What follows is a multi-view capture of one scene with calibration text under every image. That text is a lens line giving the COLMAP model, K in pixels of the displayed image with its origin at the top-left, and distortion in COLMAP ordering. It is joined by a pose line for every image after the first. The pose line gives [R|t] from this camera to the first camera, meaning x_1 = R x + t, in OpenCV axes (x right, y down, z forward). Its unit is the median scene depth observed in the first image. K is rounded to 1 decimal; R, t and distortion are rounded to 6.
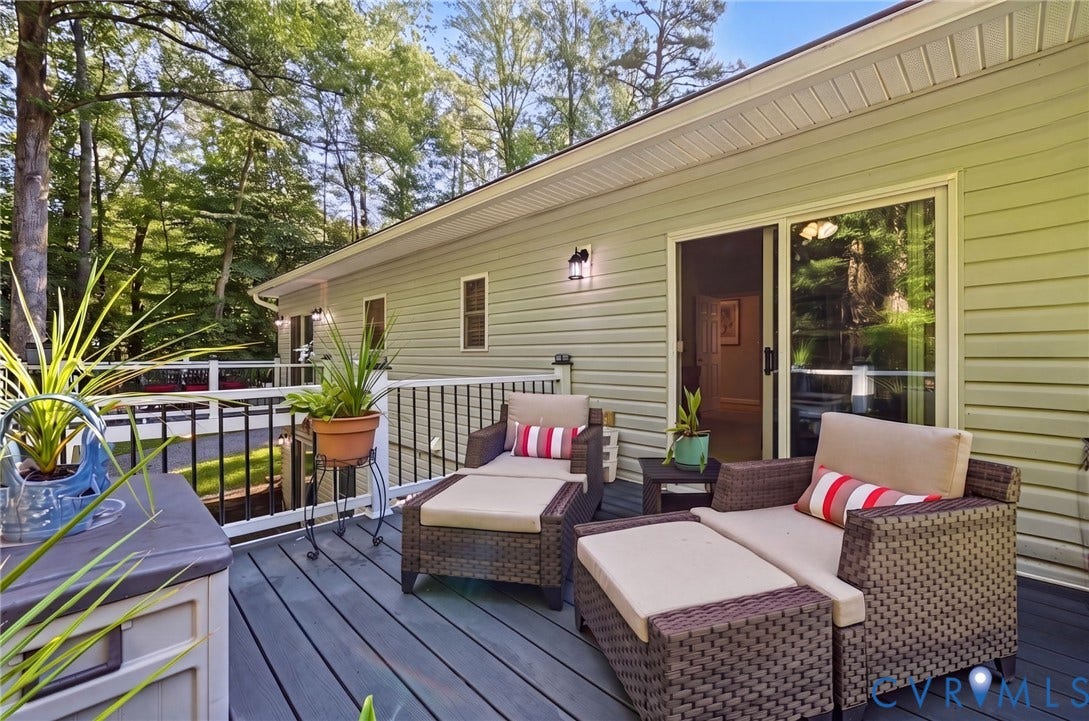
lens RADIAL K [[435.1, 0, 547.1], [0, 435.1, 350.5], [0, 0, 1]] dist [-0.001400, -0.000388]
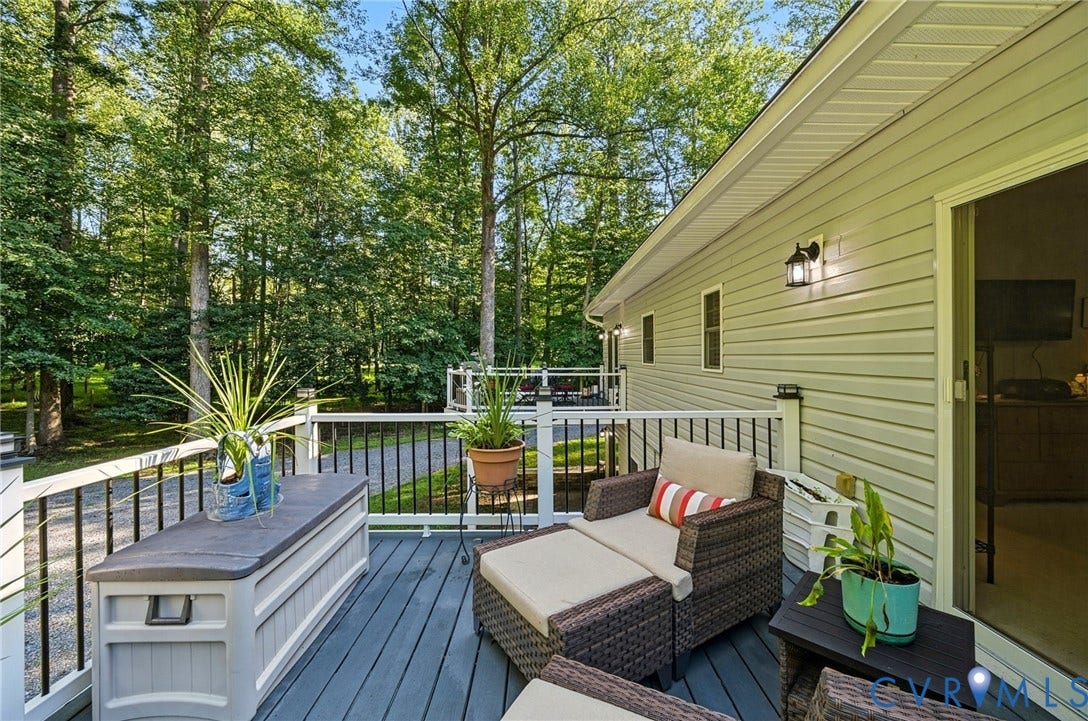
lens RADIAL K [[408.6, 0, 556.1], [0, 408.6, 352.3], [0, 0, 1]] dist [0.000083, 0.000037]
pose [[0.726752, -0.011513, -0.686803, 0.234125], [0.013416, 0.999907, -0.002565, -0.052094], [0.686769, -0.007350, 0.726839, 0.198497]]
